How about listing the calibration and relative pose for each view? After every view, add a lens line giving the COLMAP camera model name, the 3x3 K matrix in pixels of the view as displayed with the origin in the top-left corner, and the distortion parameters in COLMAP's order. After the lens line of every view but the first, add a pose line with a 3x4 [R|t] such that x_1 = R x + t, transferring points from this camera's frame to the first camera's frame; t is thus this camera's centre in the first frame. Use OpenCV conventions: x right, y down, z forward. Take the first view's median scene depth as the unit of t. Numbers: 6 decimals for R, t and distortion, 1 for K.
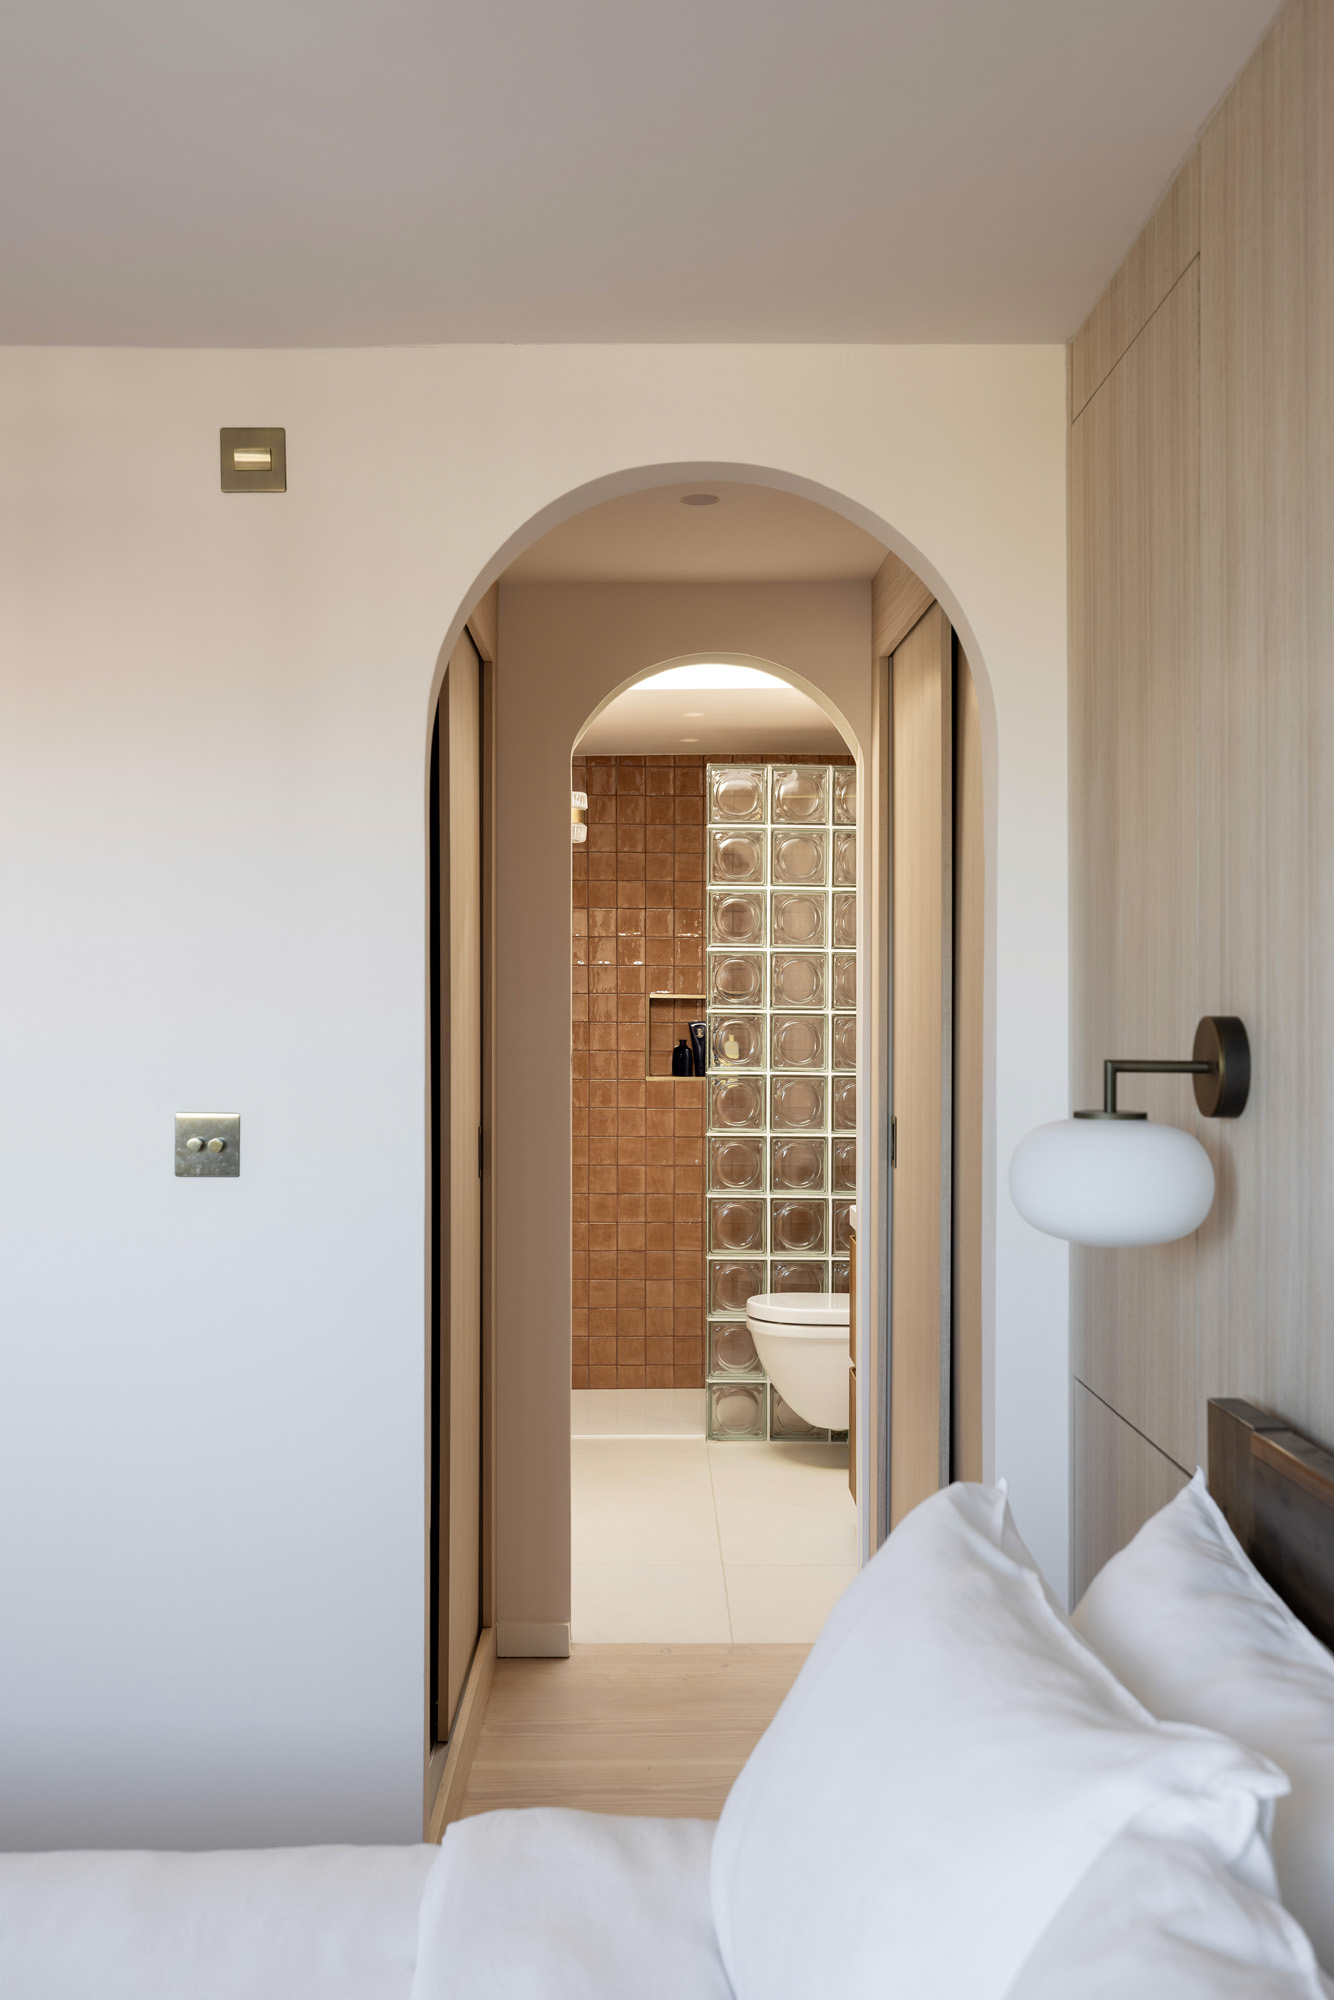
lens RADIAL K [[2014.9, 0, 677.3], [0, 2014.9, 1001.5], [0, 0, 1]] dist [0.010237, 0.000000]
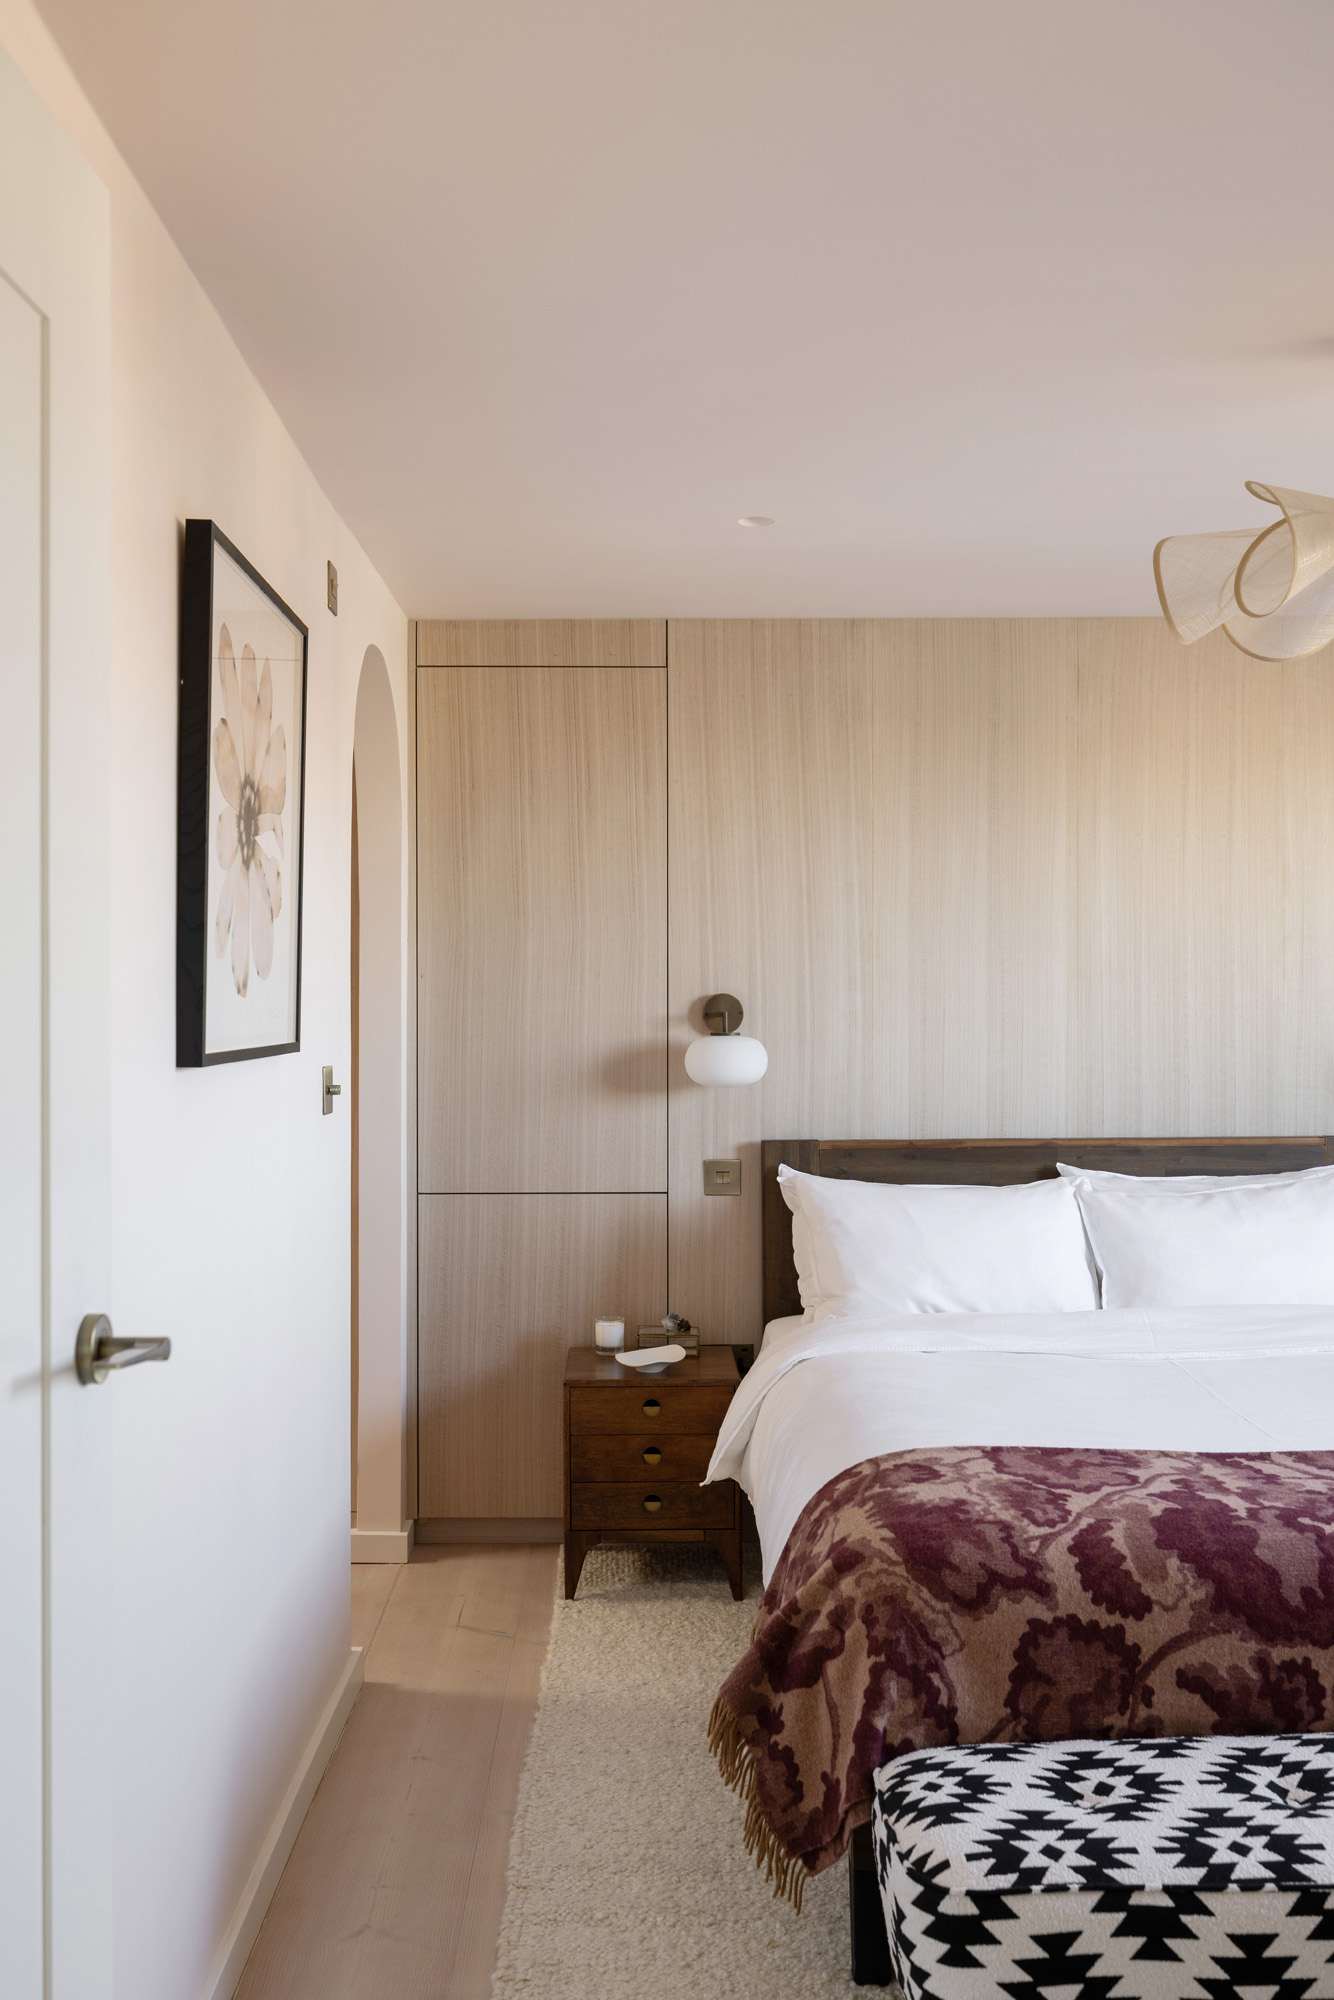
lens RADIAL K [[1855.0, 0, 667.0], [0, 1855.0, 1002.5], [0, 0, 1]] dist [0.006090, 0.000000]
pose [[0.007079, -0.002885, 0.999971, -1.466565], [-0.003042, 0.999991, 0.002907, 0.009065], [-0.999970, -0.003062, 0.007070, 0.762612]]
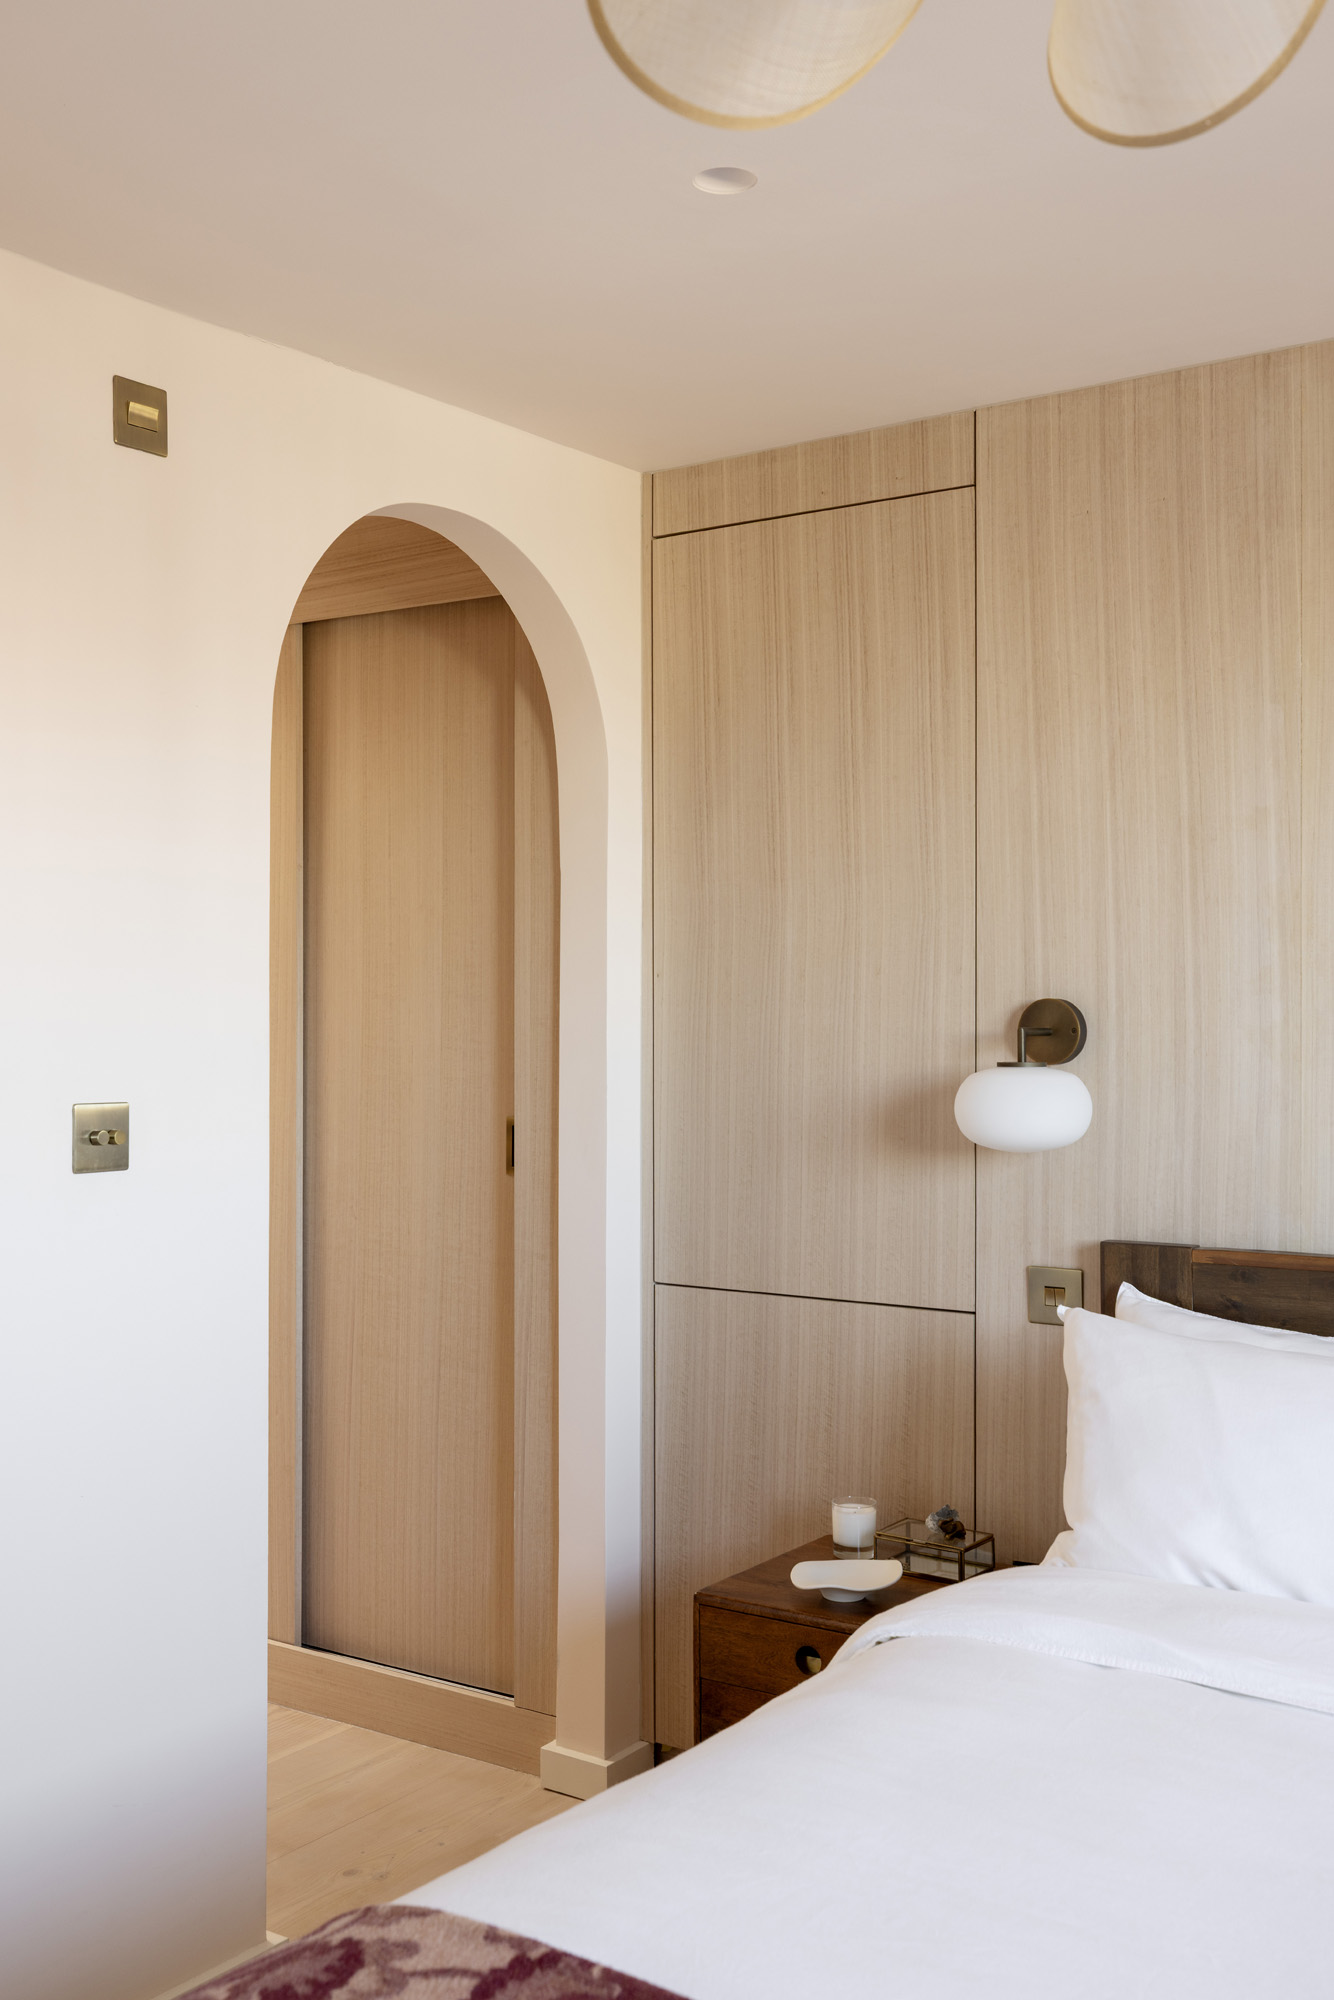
lens RADIAL K [[2014.9, 0, 657.5], [0, 2014.9, 1004.0], [0, 0, 1]] dist [0.010237, 0.000000]
pose [[0.592908, -0.000149, 0.805270, -0.833385], [-0.001103, 0.999999, 0.000998, 0.007816], [-0.805269, -0.001480, 0.592907, 0.238455]]
